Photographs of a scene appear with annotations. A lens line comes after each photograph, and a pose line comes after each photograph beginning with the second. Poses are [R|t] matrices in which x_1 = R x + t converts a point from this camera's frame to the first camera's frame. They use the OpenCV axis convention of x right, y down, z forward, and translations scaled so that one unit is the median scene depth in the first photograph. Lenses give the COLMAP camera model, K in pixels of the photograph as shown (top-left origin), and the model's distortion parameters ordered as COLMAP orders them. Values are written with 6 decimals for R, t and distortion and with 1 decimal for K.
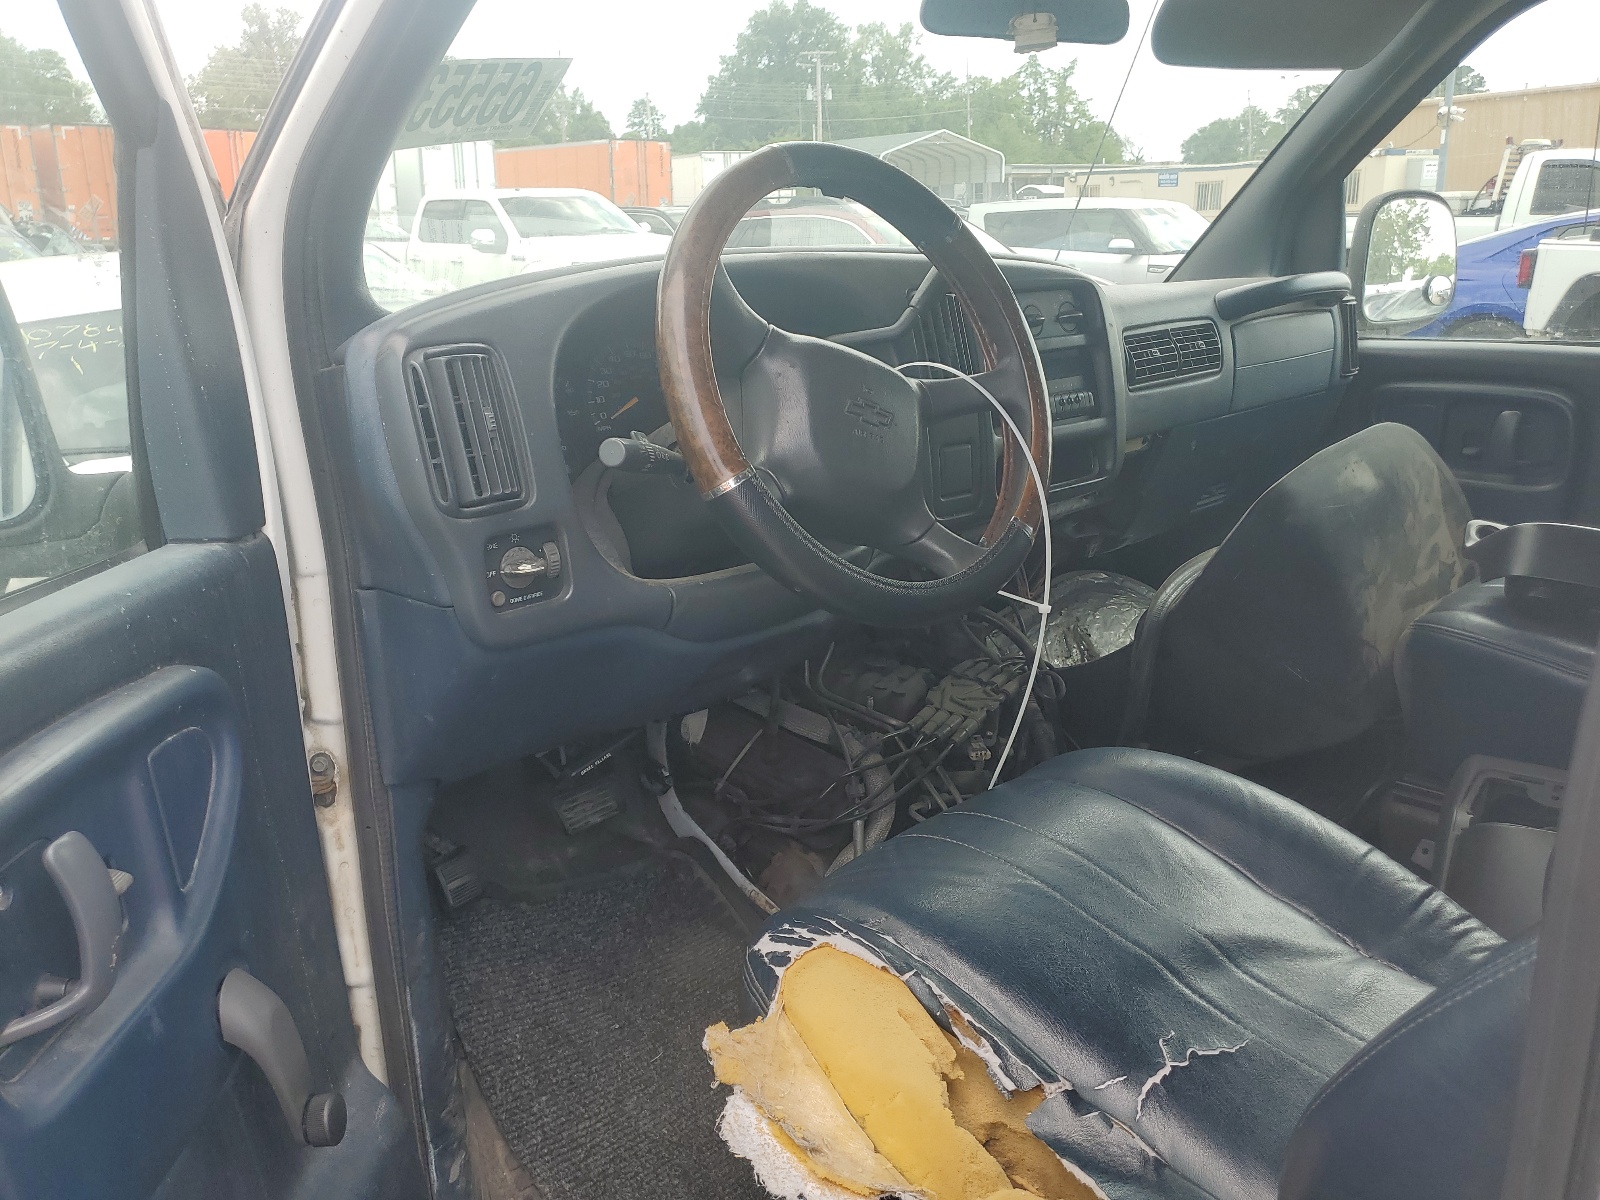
lens RADIAL K [[1199.3, 0, 800.0], [0, 1199.3, 600.0], [0, 0, 1]] dist [0.021125, -0.002595]
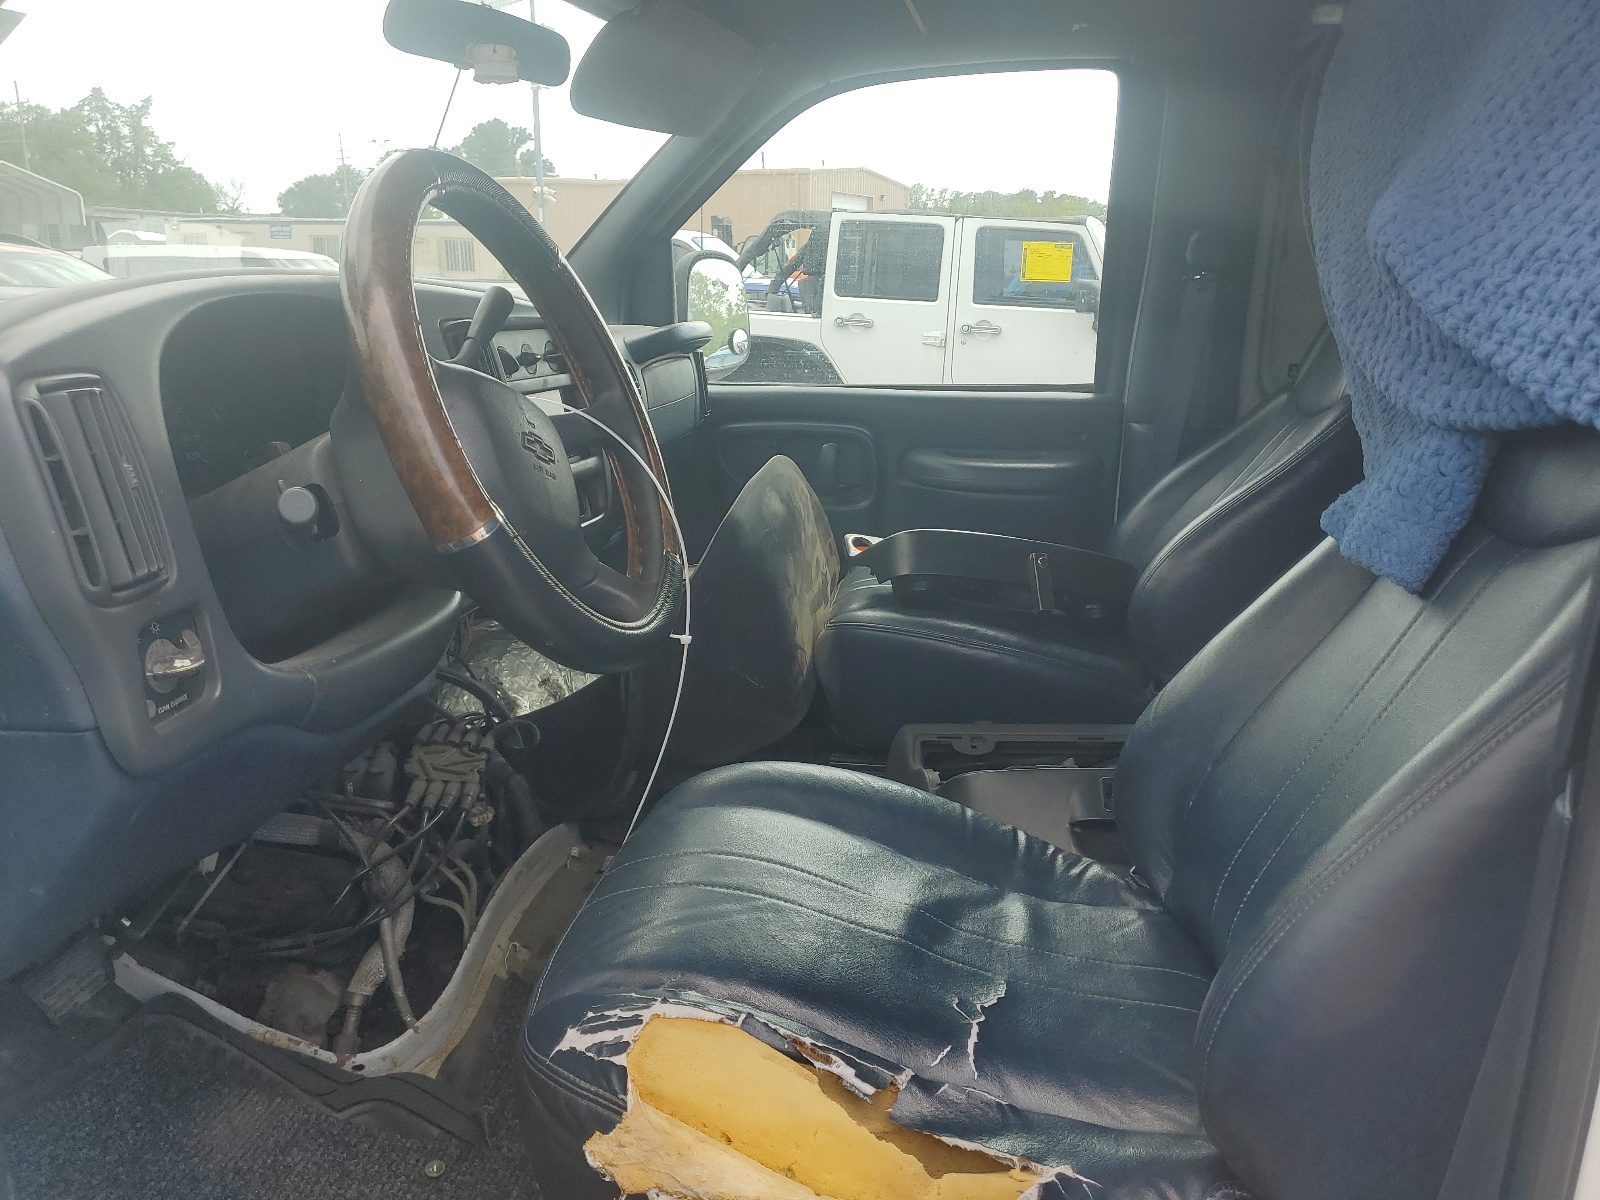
lens RADIAL K [[1212.4, 0, 800.1], [0, 1212.4, 625.9], [0, 0, 1]] dist [0.004952, -0.003330]
pose [[0.813699, -0.121745, 0.568395, -0.320862], [0.134676, 0.990700, 0.019401, -0.011966], [-0.565470, 0.060762, 0.822527, 0.126244]]
